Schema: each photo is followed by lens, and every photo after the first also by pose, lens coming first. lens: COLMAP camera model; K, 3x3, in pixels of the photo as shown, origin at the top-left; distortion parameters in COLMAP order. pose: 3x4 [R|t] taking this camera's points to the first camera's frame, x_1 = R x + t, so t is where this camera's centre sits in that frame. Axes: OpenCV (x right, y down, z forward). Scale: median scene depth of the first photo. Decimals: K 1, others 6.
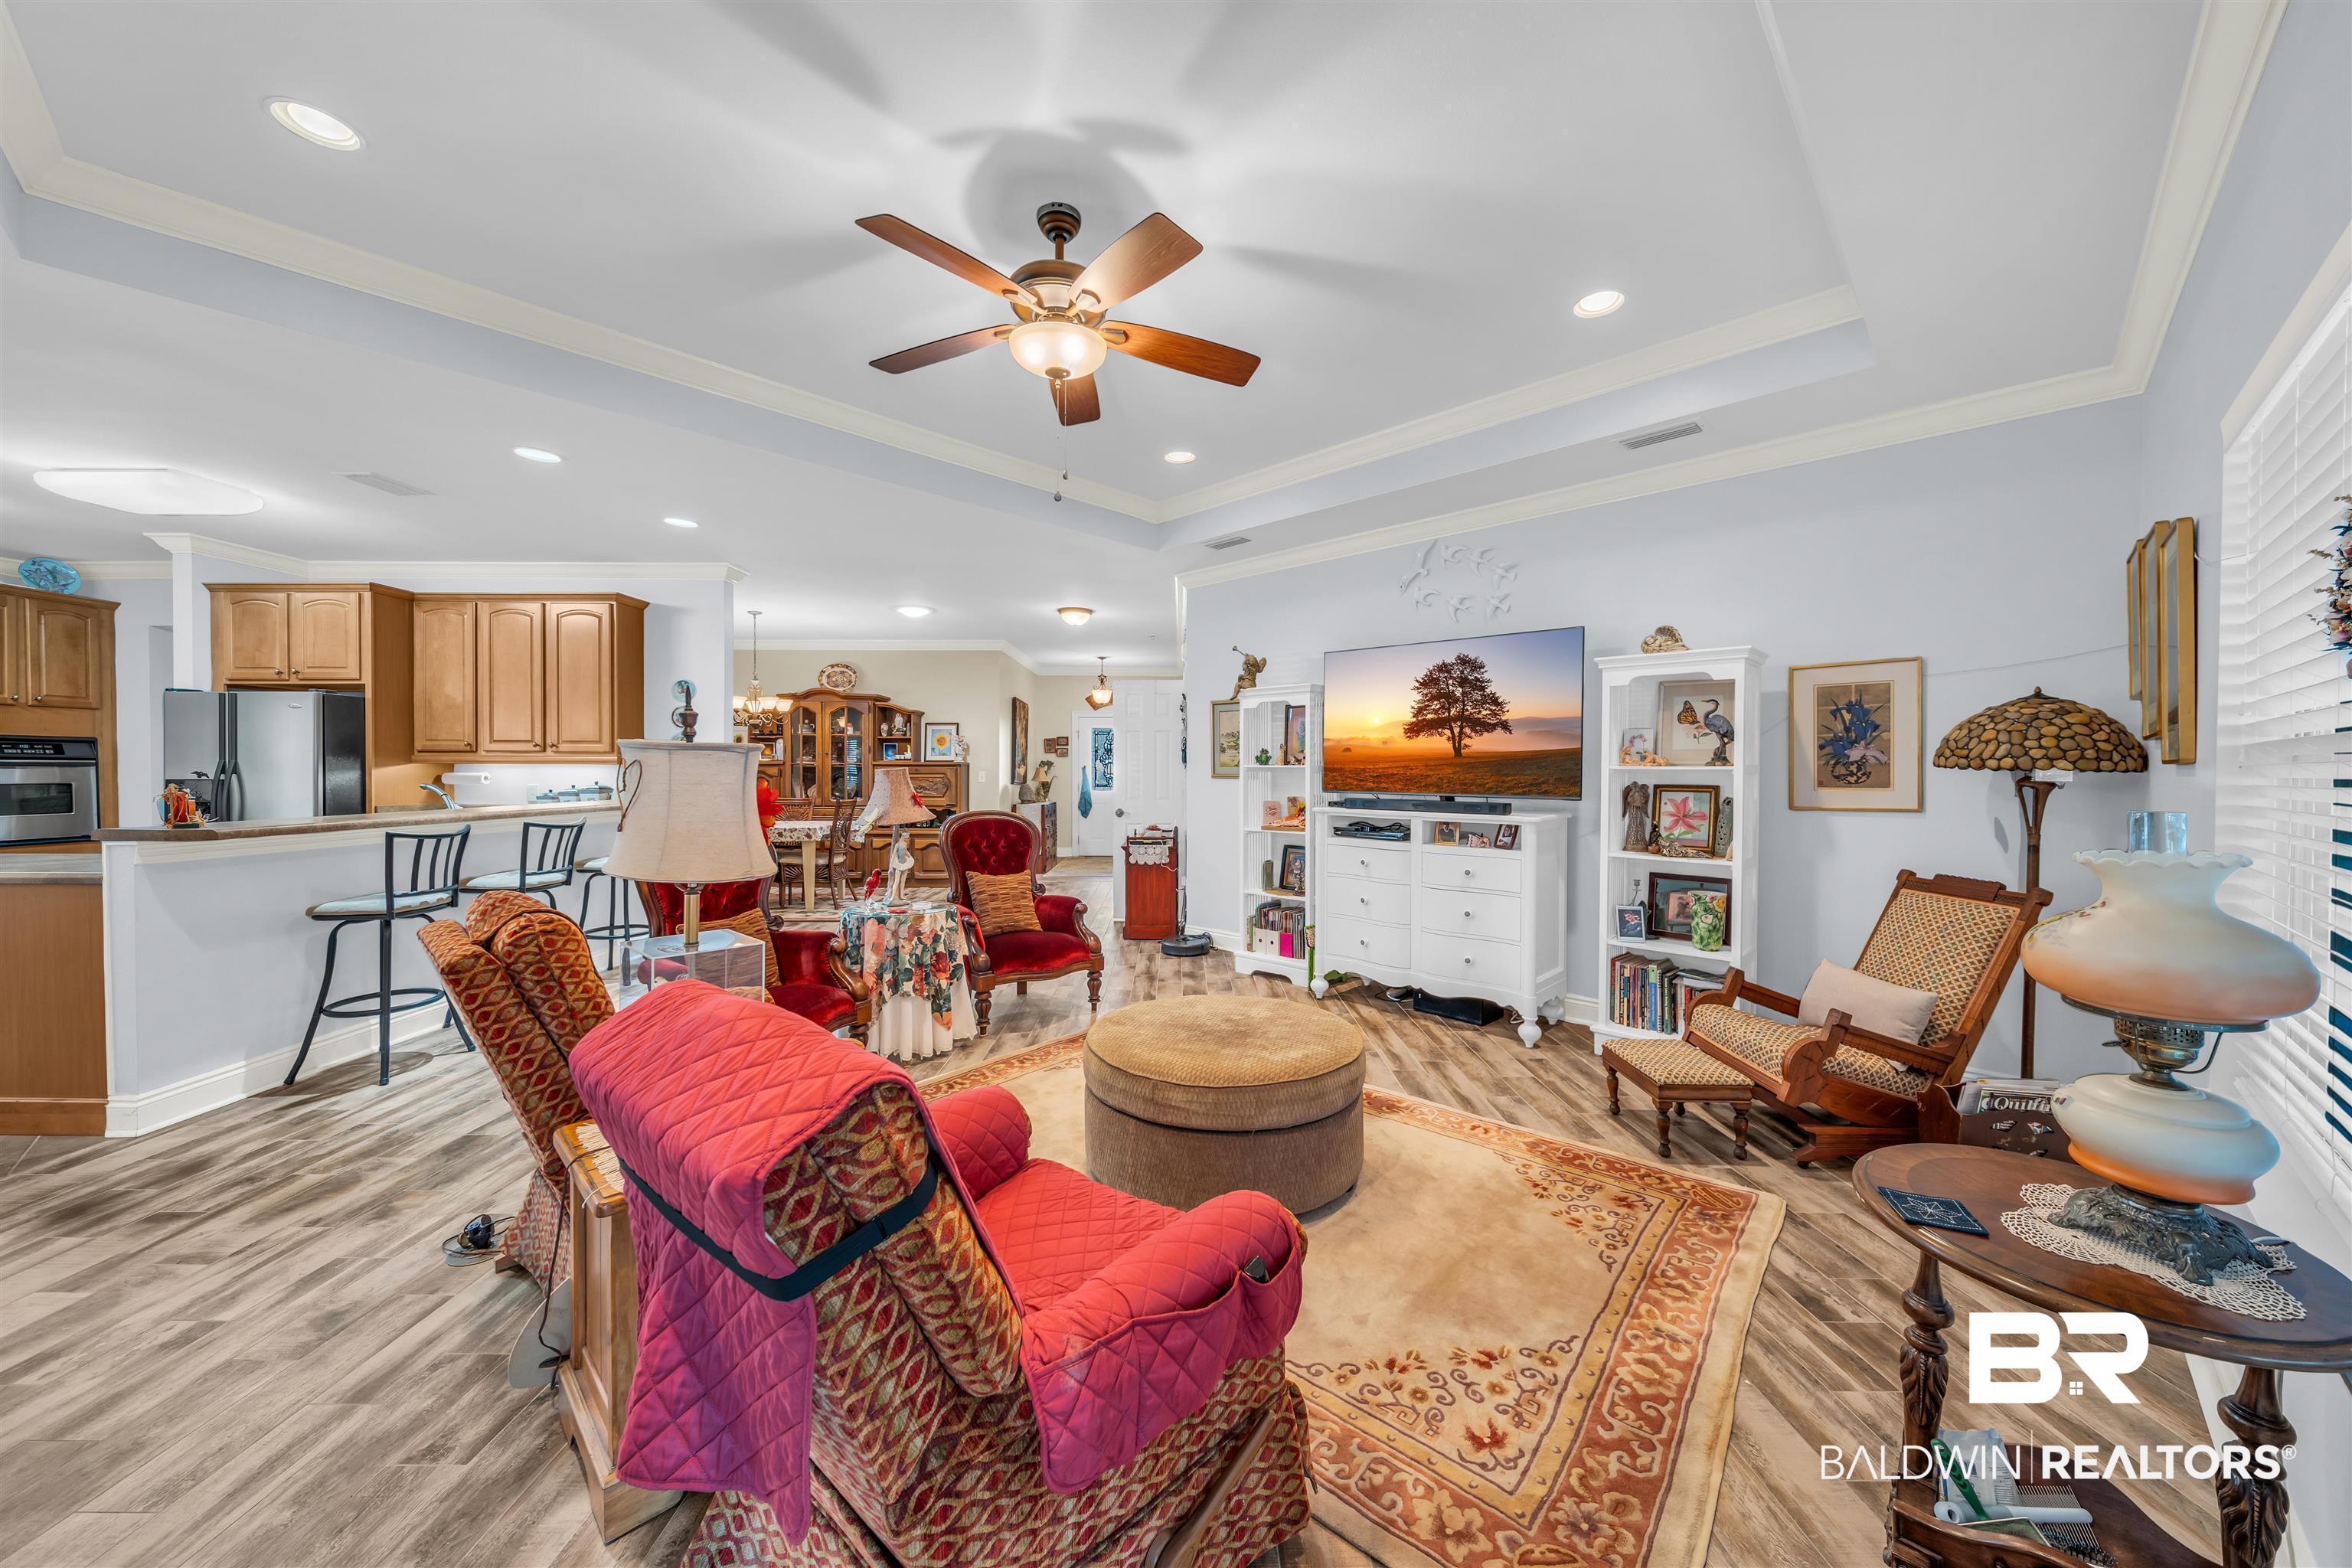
lens RADIAL K [[833.8, 0, 1173.7], [0, 833.8, 779.3], [0, 0, 1]] dist [0.002431, -0.000019]
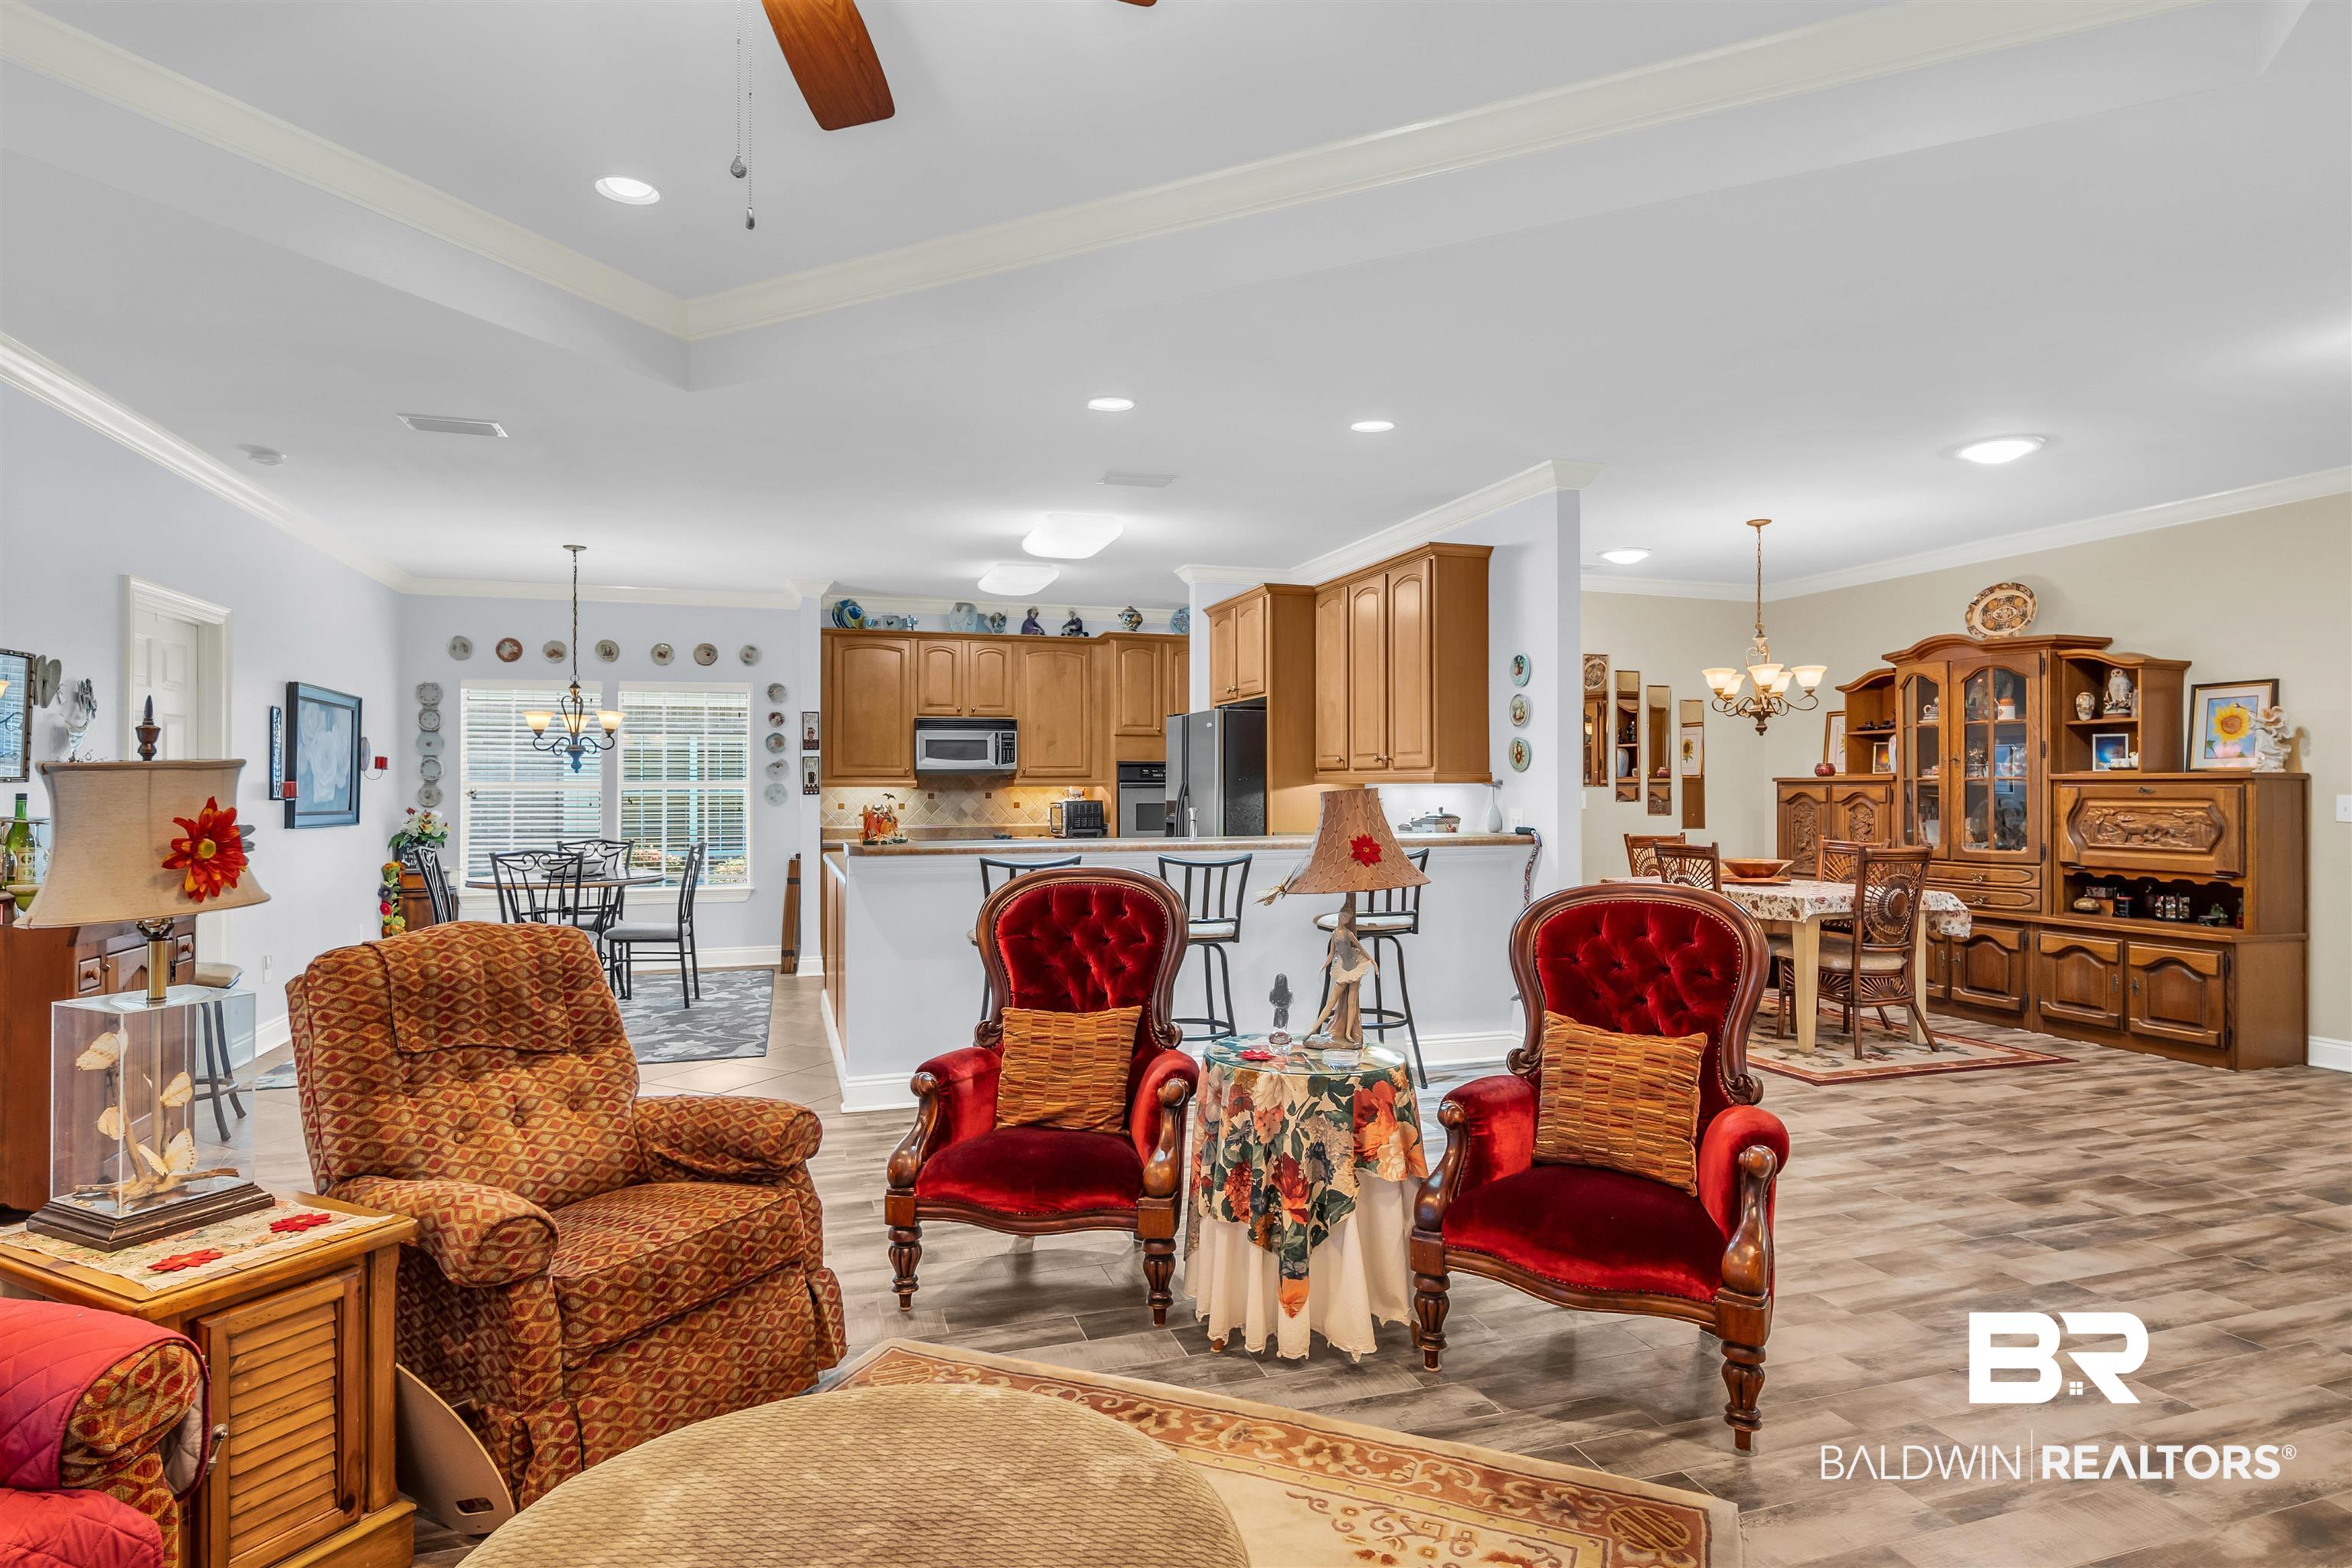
lens RADIAL K [[1264.5, 0, 1179.6], [0, 1264.5, 774.4], [0, 0, 1]] dist [-0.002788, 0.003005]
pose [[0.320745, -0.012246, -0.947086, 0.177555], [-0.009836, 0.999819, -0.016259, -0.003716], [0.947115, 0.014530, 0.320567, 0.285201]]
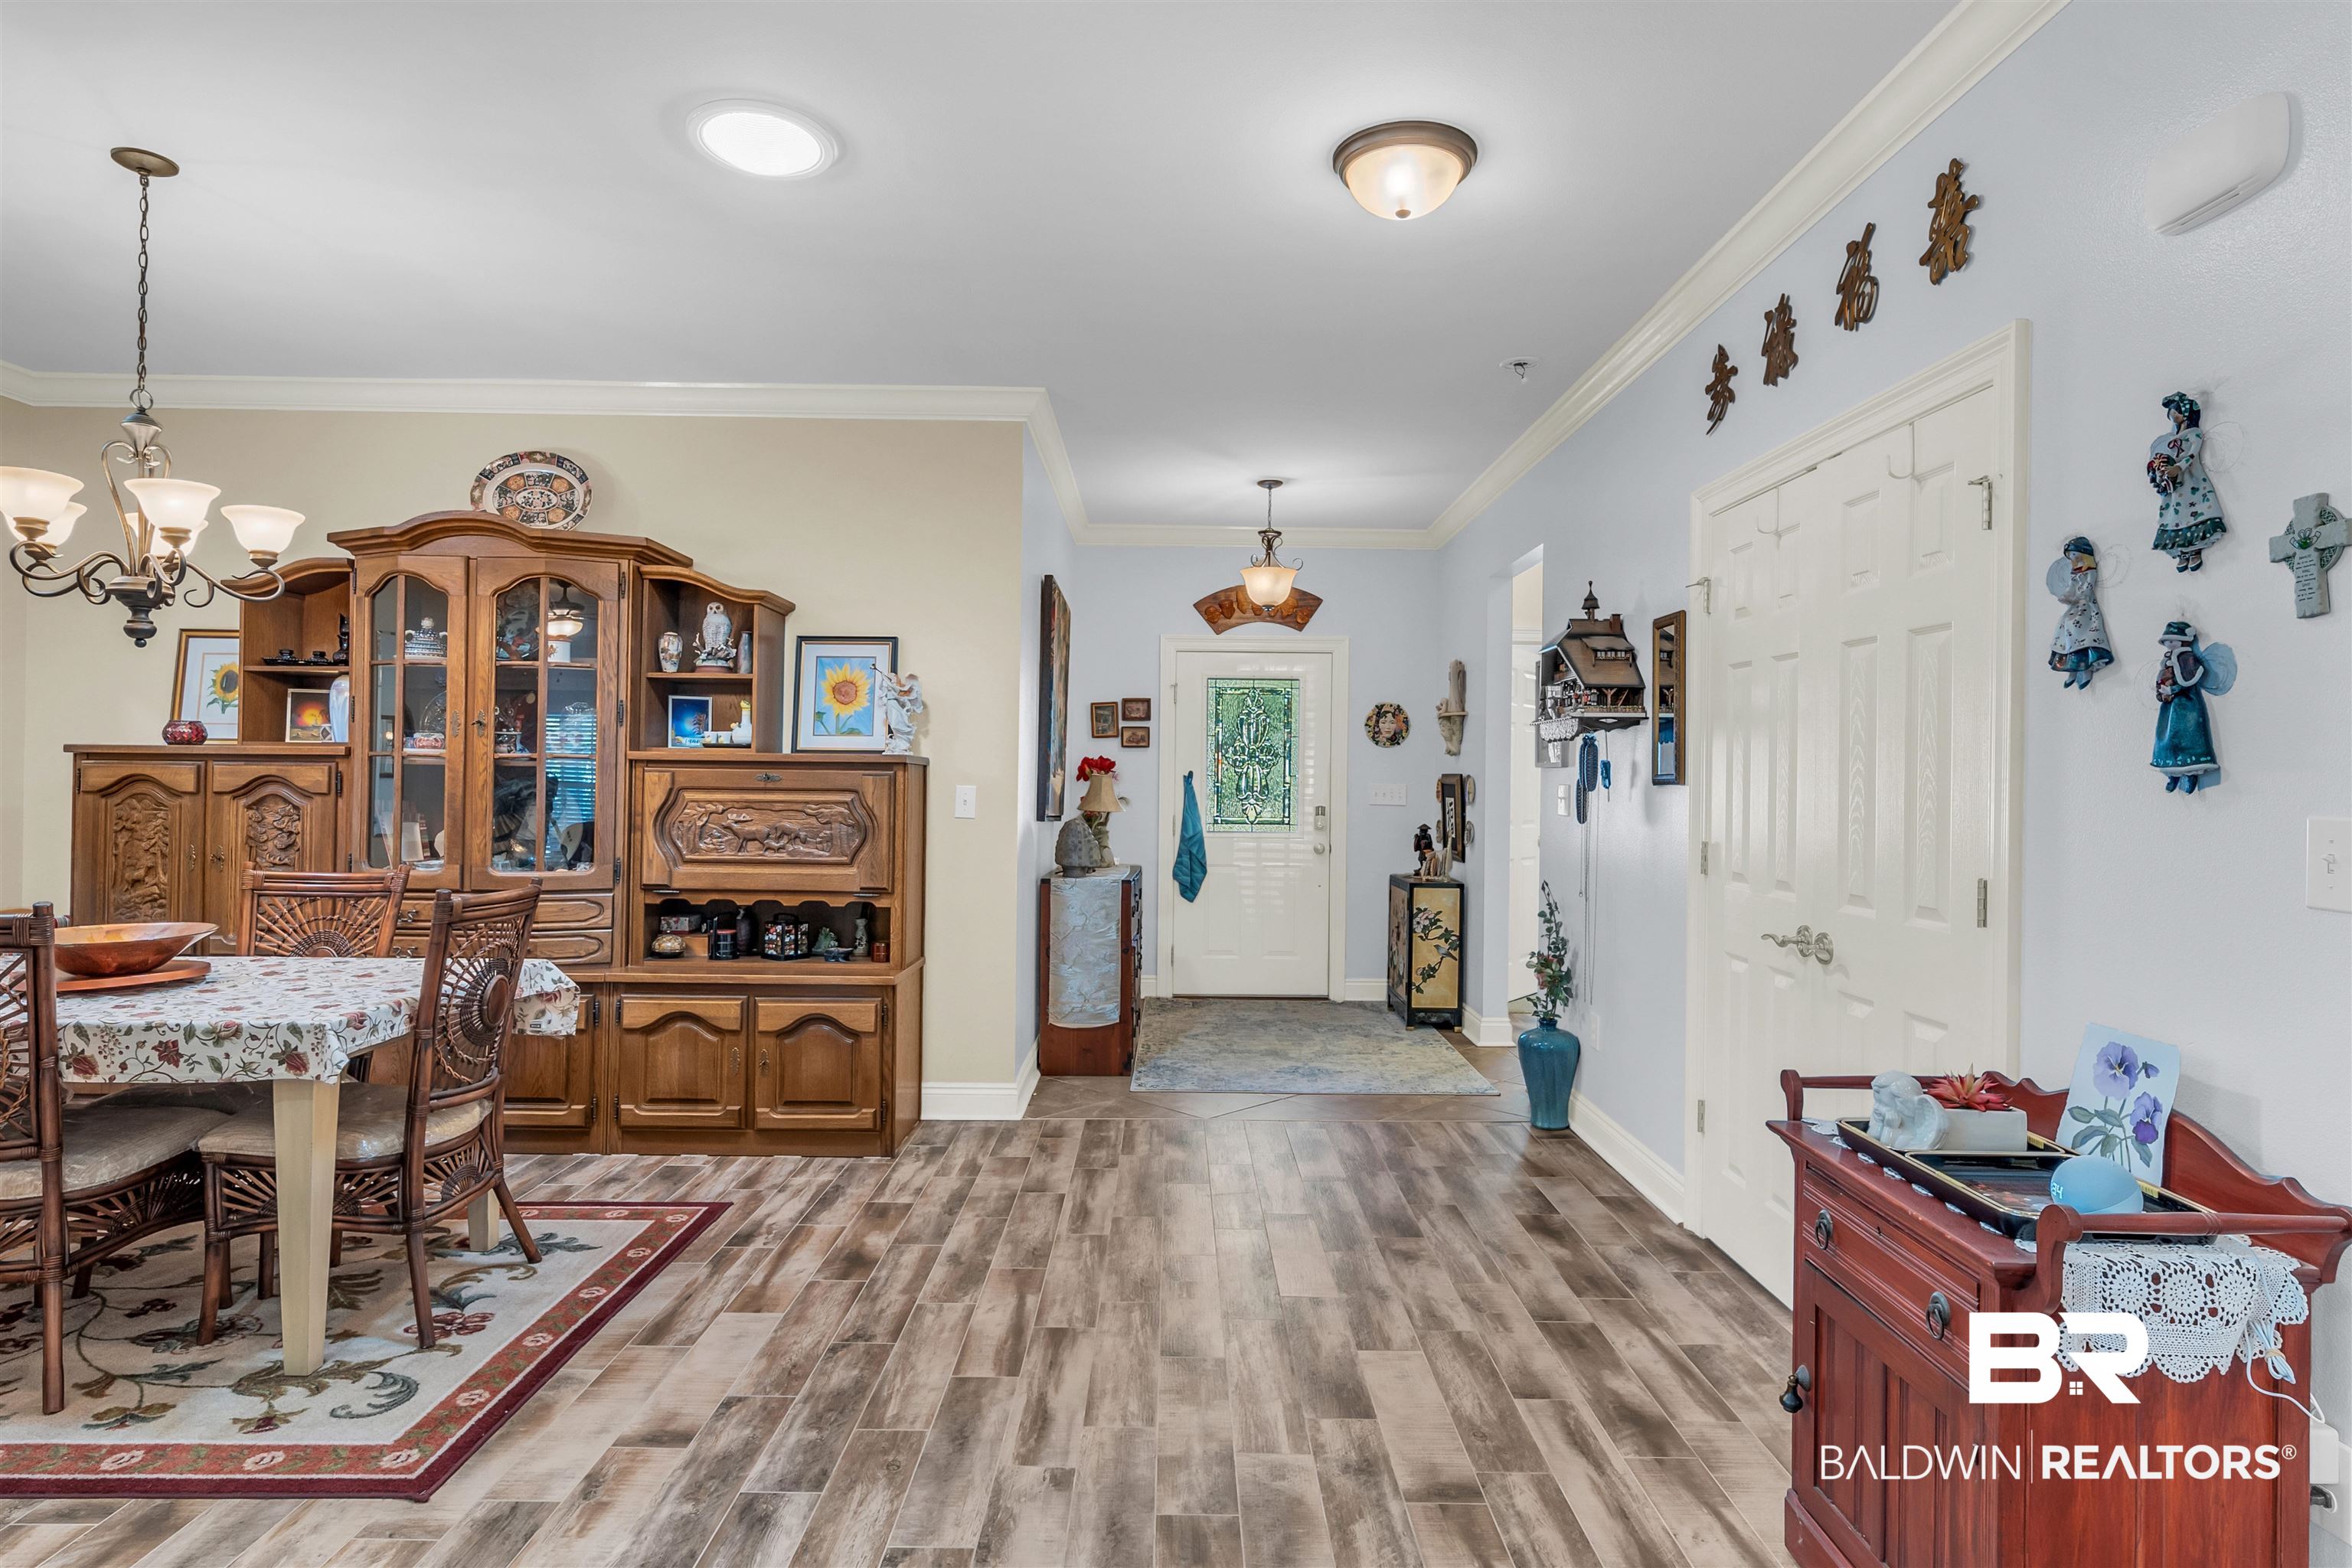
lens RADIAL K [[1264.5, 0, 1185.5], [0, 1264.5, 777.7], [0, 0, 1]] dist [-0.002788, 0.003005]
pose [[0.999822, 0.010276, 0.015839, -0.158206], [-0.010061, 0.999857, -0.013591, -0.006332], [-0.015976, 0.013430, 0.999782, 0.521292]]
